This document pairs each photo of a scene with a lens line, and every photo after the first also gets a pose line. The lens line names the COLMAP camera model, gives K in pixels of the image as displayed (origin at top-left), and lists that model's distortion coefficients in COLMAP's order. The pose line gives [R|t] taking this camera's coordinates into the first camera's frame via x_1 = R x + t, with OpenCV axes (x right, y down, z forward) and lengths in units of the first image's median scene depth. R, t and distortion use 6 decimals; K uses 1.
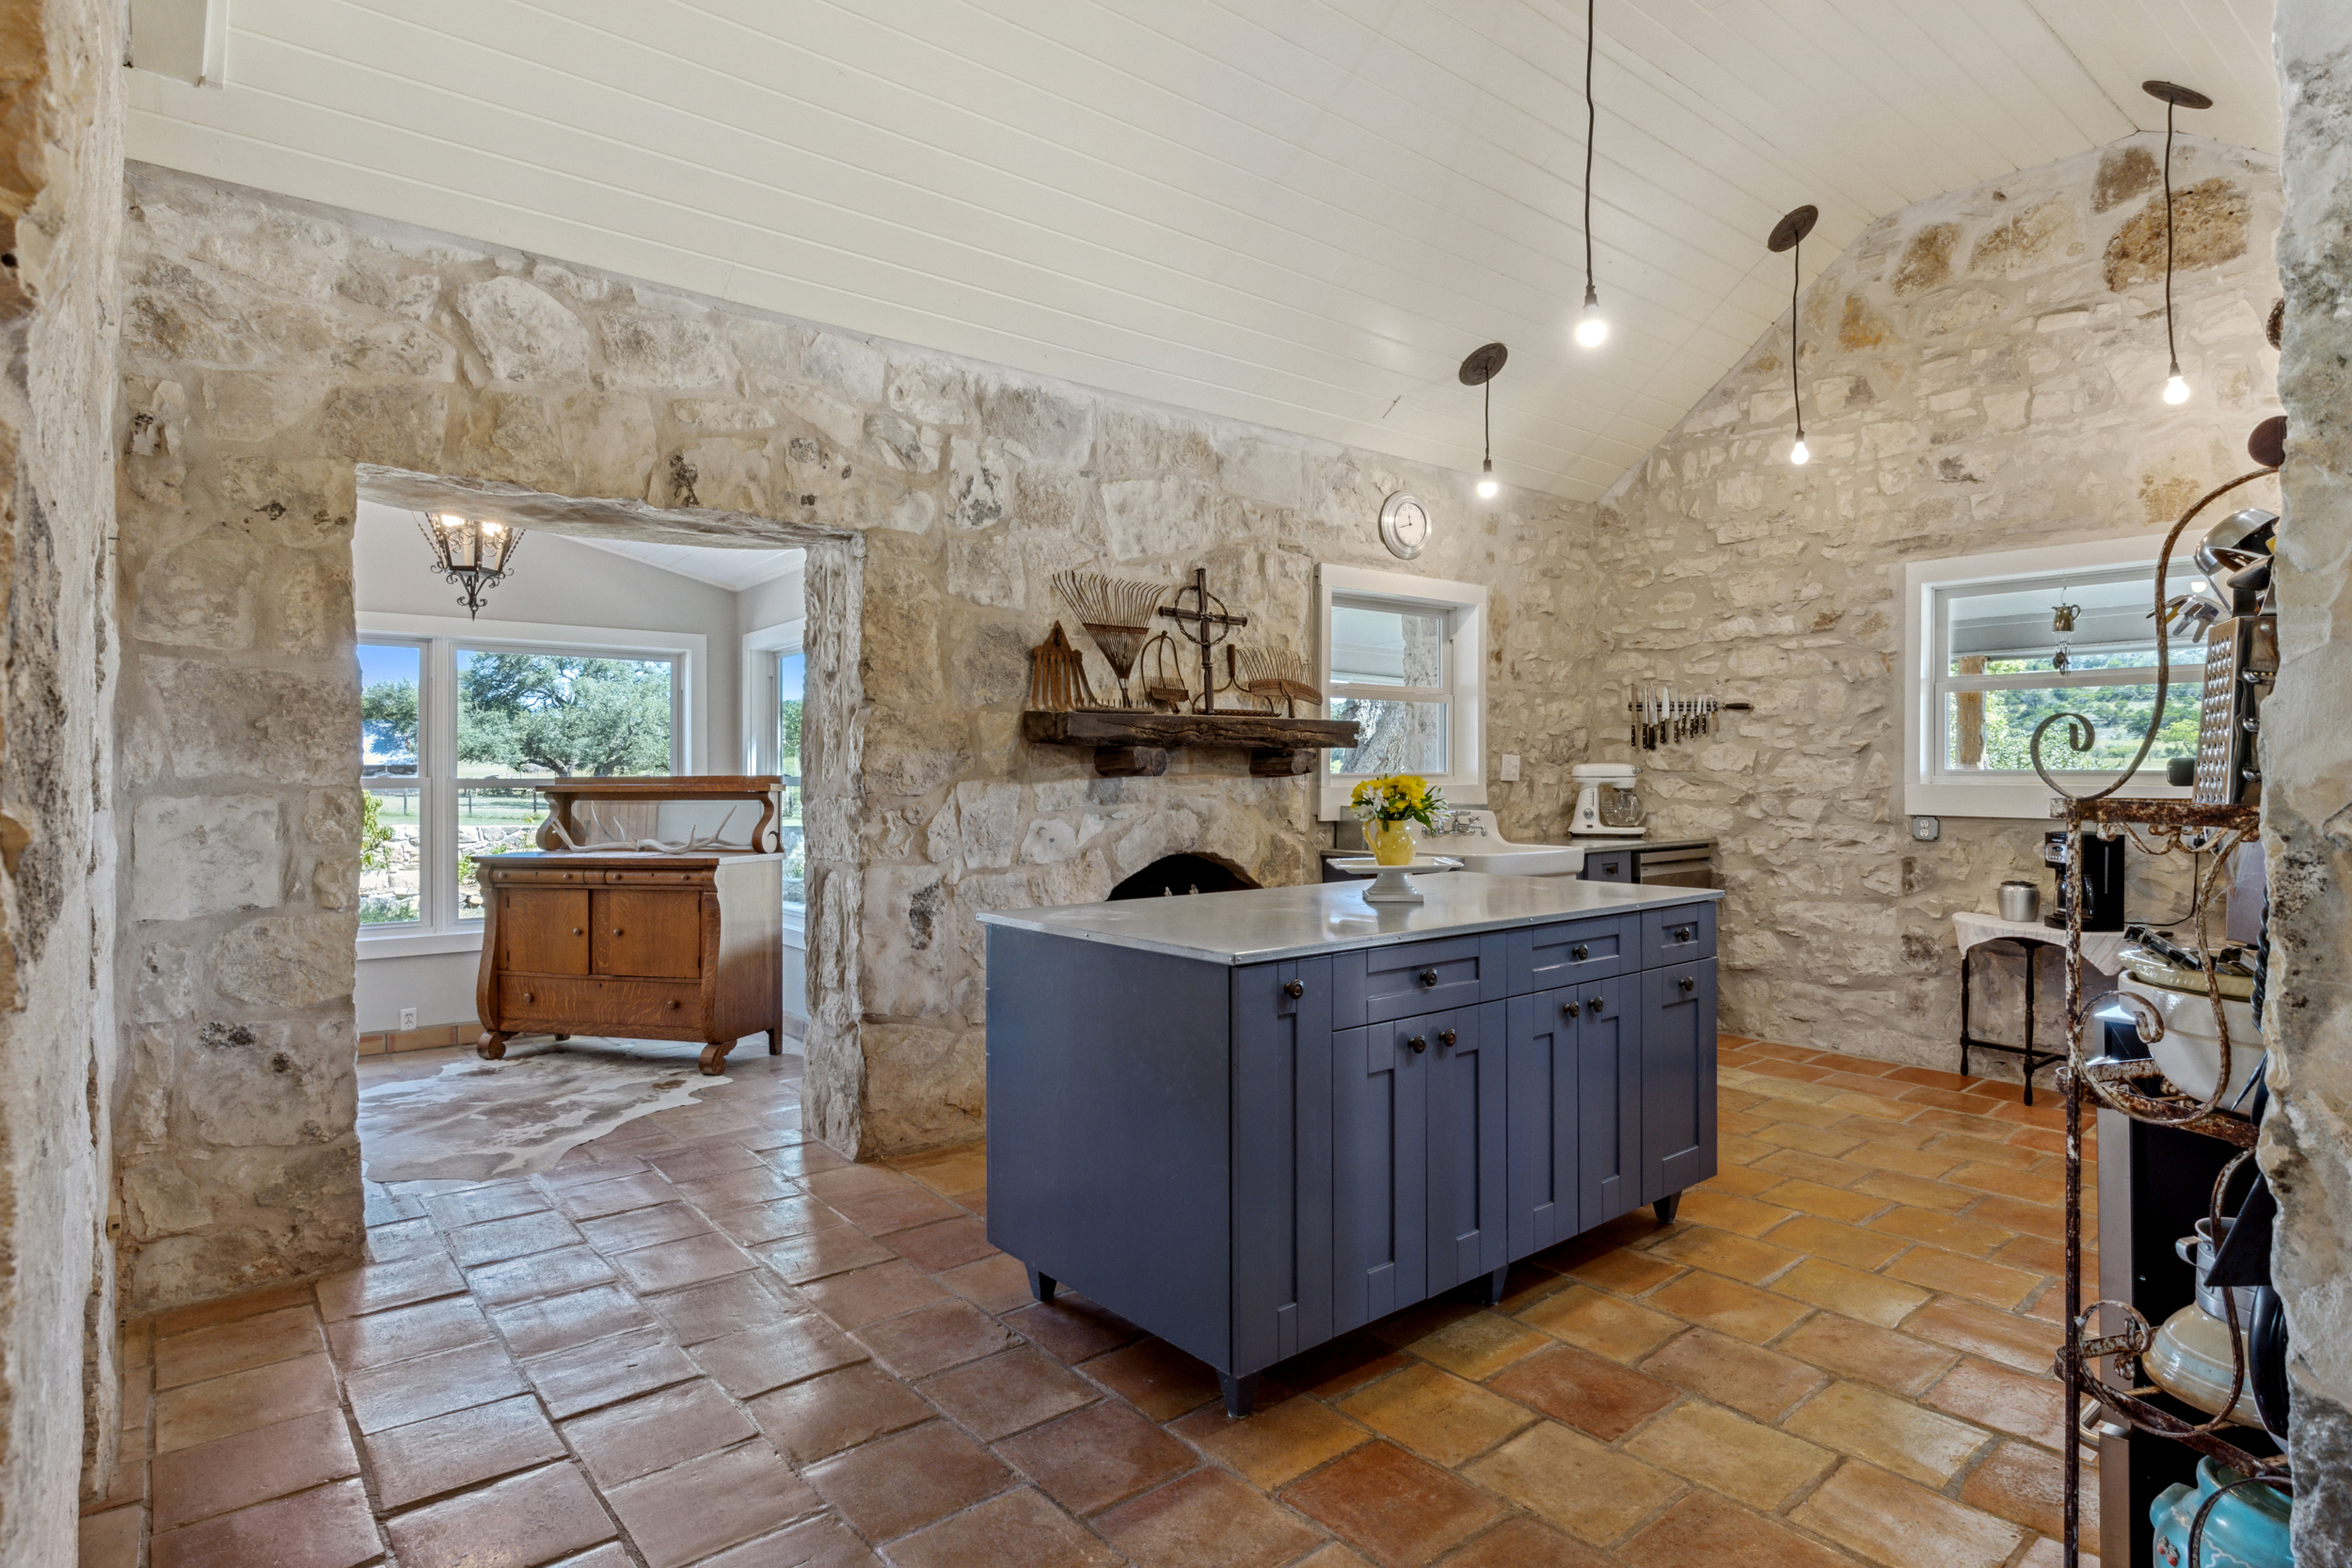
lens RADIAL K [[1247.4, 0, 1179.5], [0, 1247.4, 773.8], [0, 0, 1]] dist [-0.005576, 0.000306]
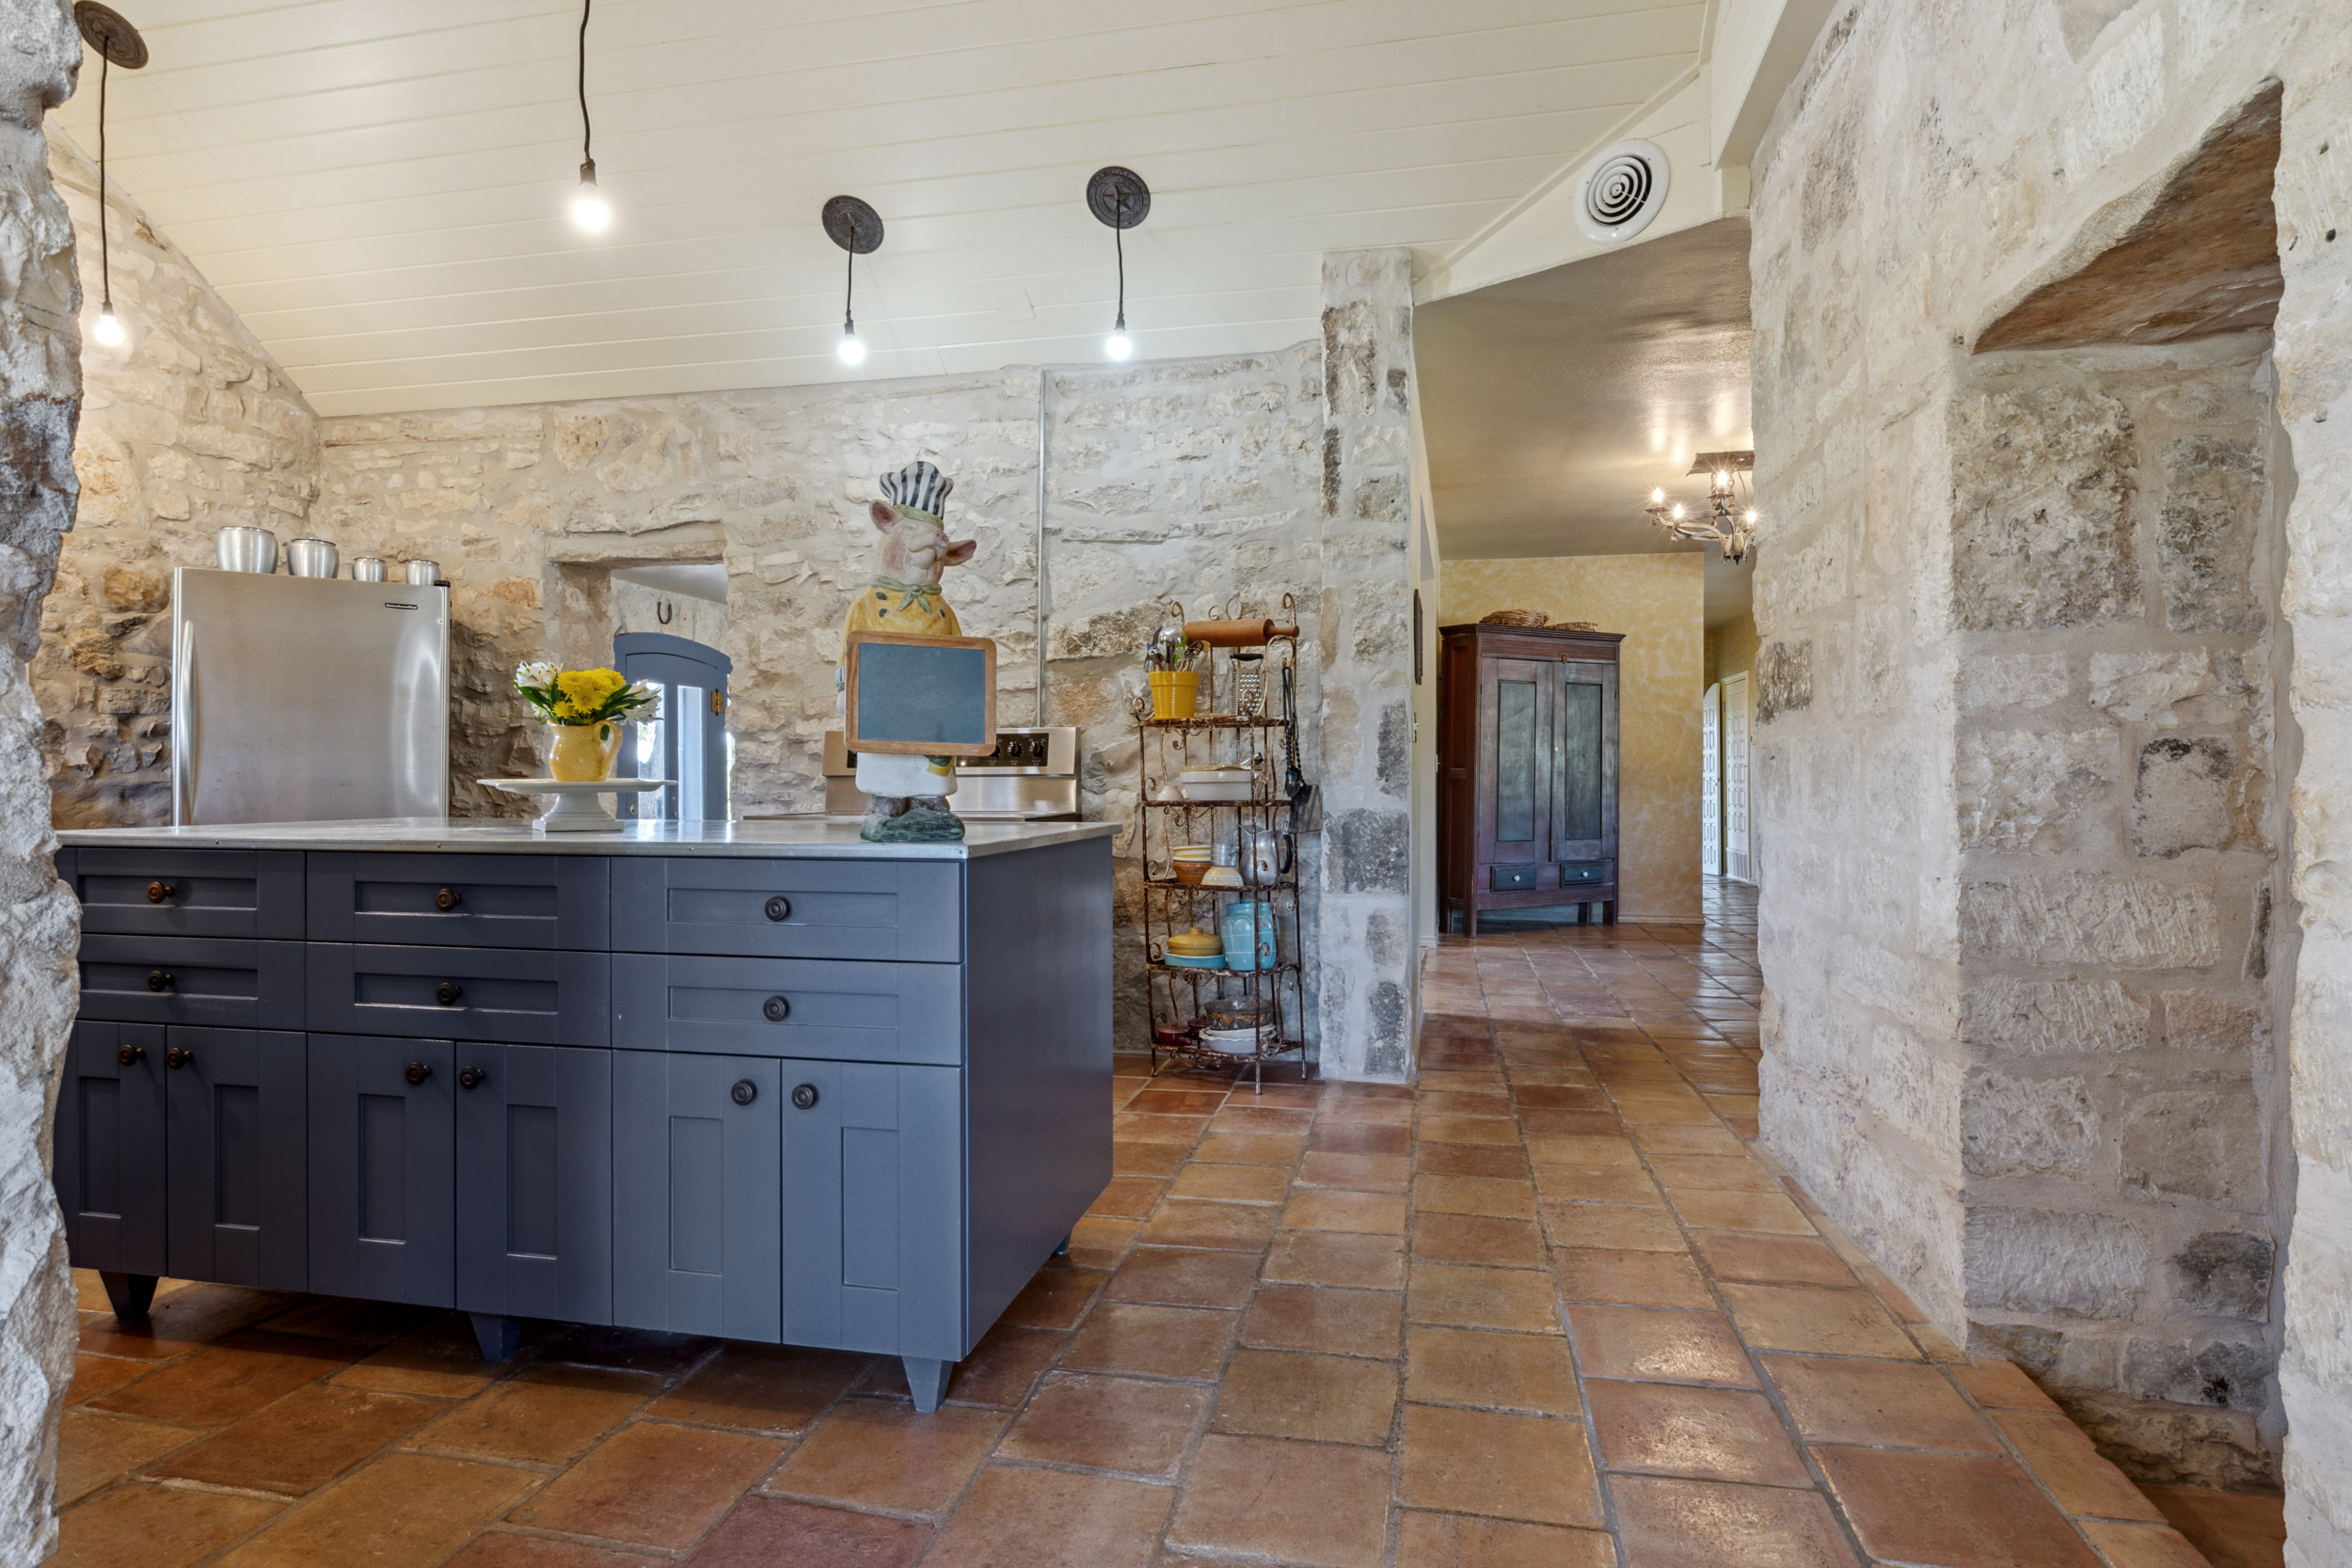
lens RADIAL K [[1247.4, 0, 1191.0], [0, 1247.4, 789.5], [0, 0, 1]] dist [-0.005576, 0.000306]
pose [[-0.625890, -0.002860, 0.779906, -0.497856], [0.001722, 0.999986, 0.005050, 0.058137], [-0.779909, 0.004504, -0.625876, 0.901417]]
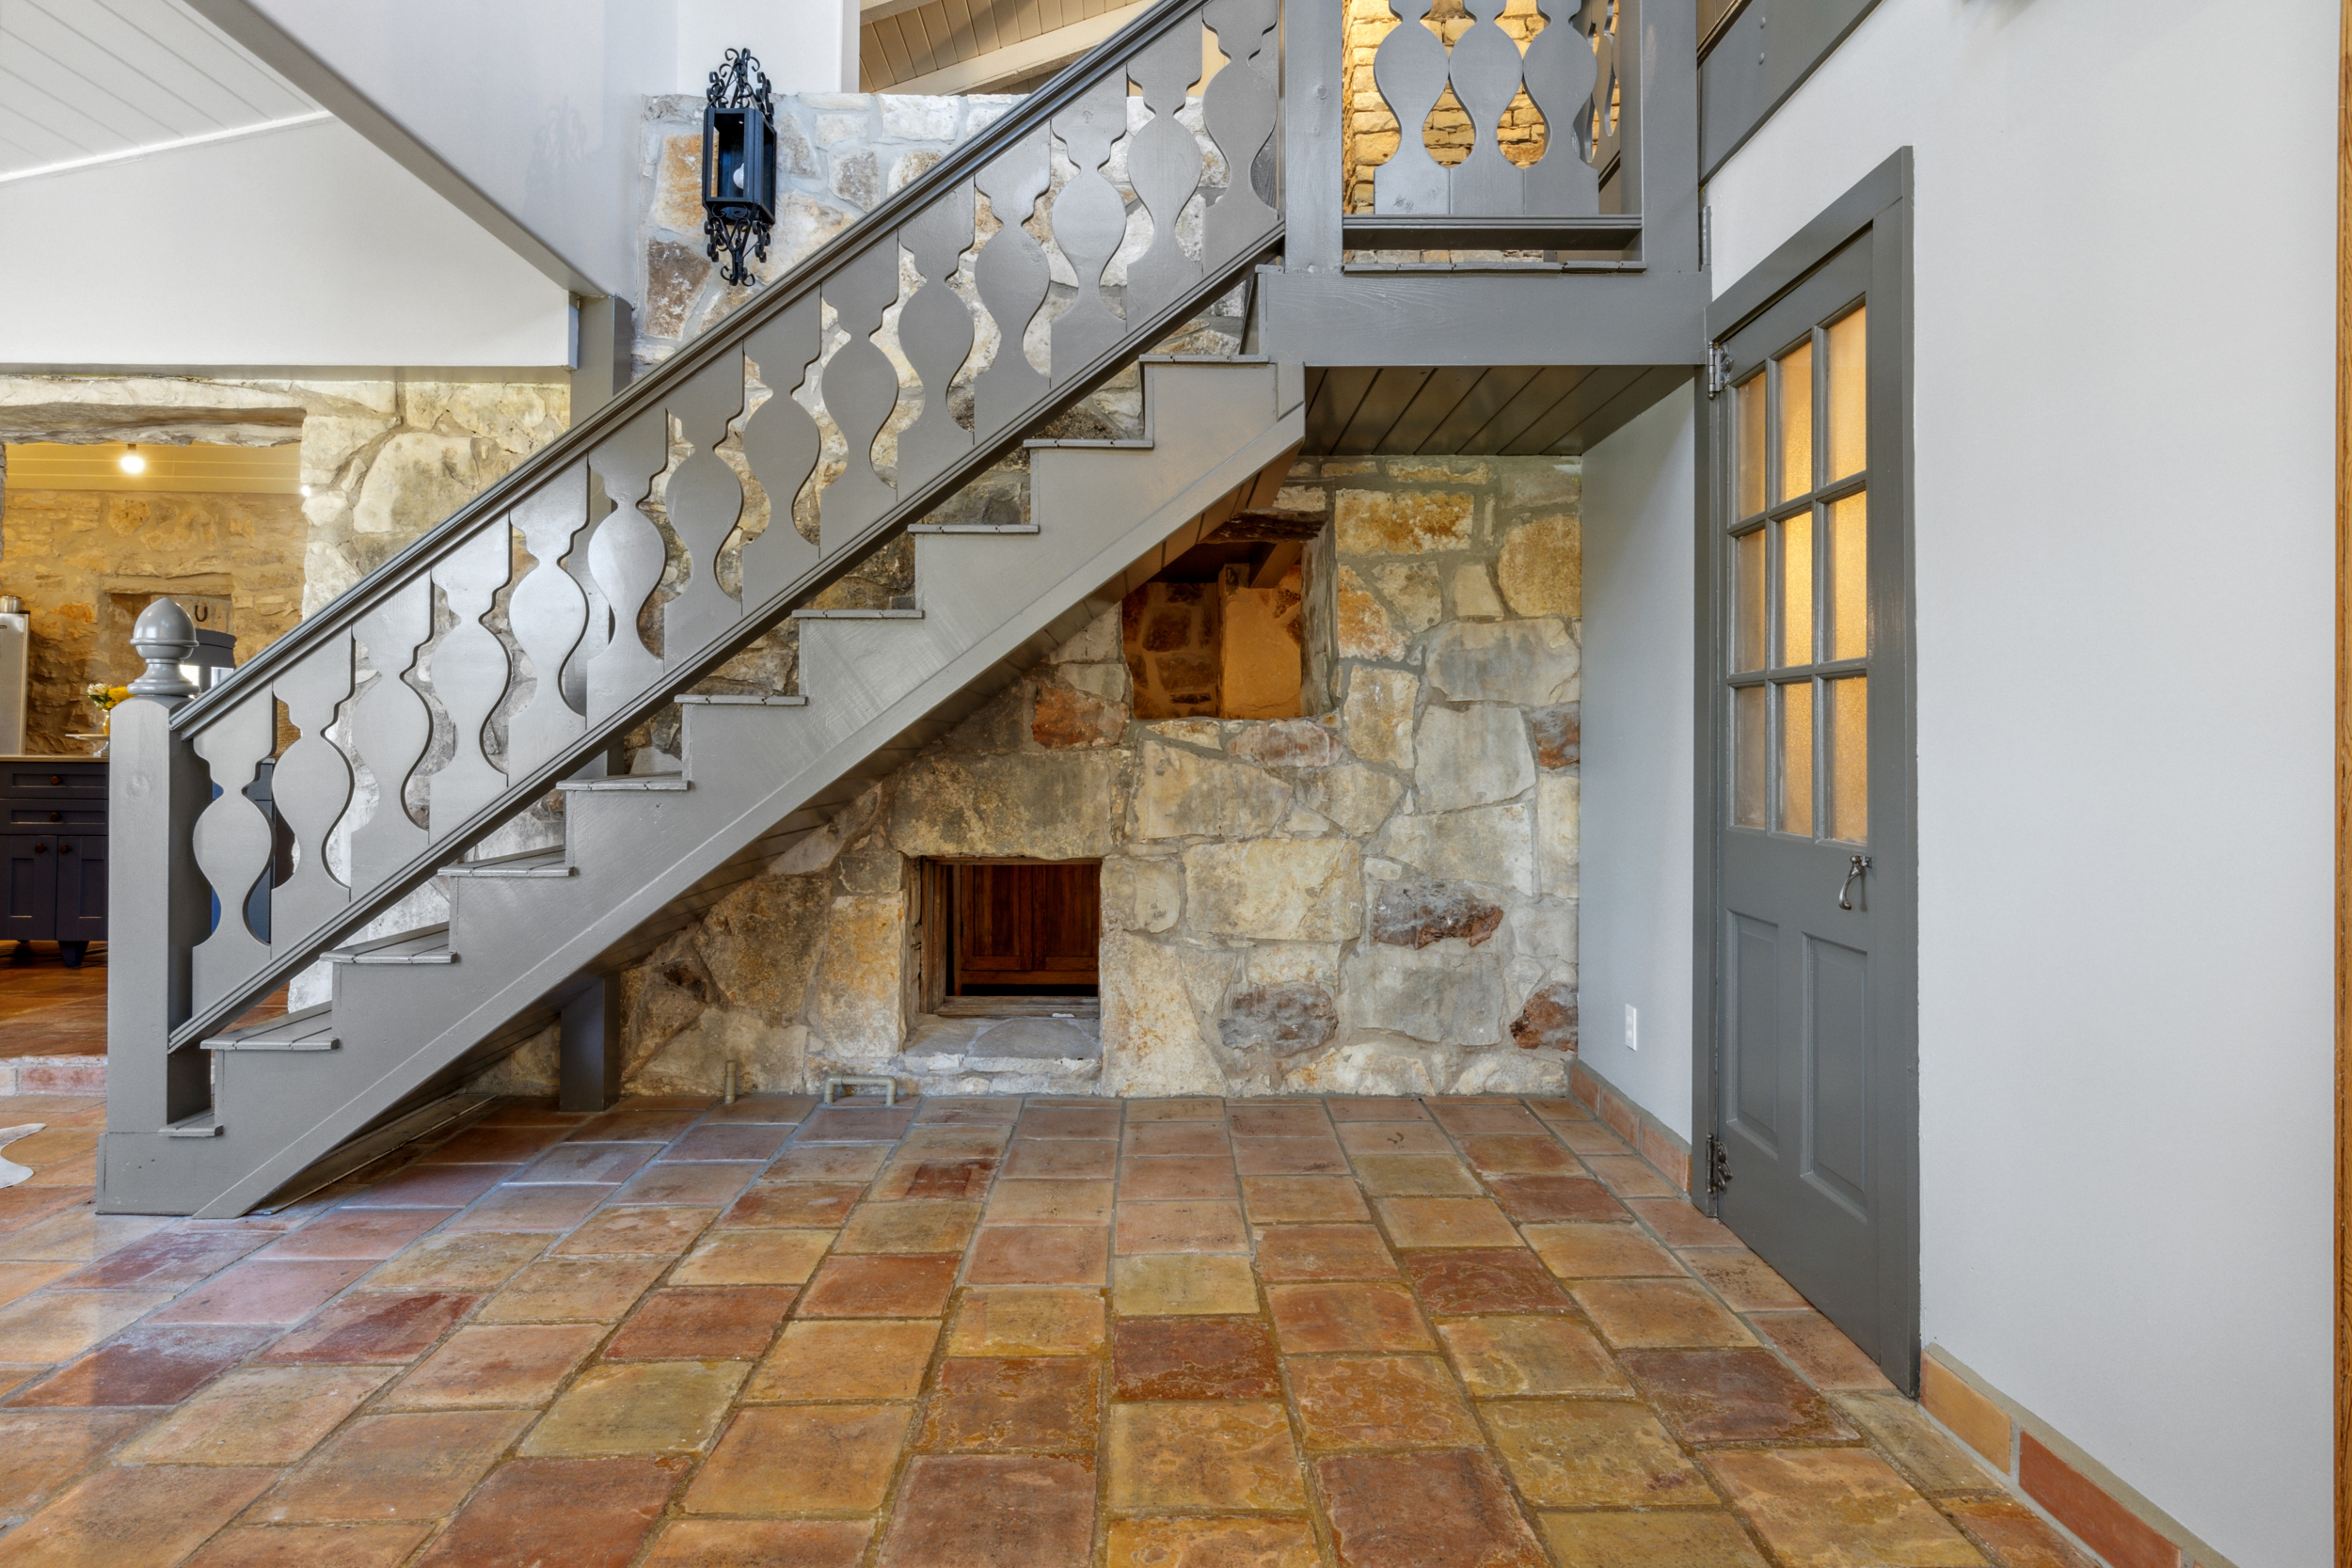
lens RADIAL K [[1247.4, 0, 1162.6], [0, 1247.4, 730.2], [0, 0, 1]] dist [-0.005576, 0.000306]
pose [[-0.791354, 0.005567, 0.611332, -1.578963], [-0.007589, 0.999792, -0.018929, 0.068166], [-0.611311, -0.019619, -0.791148, 1.132530]]
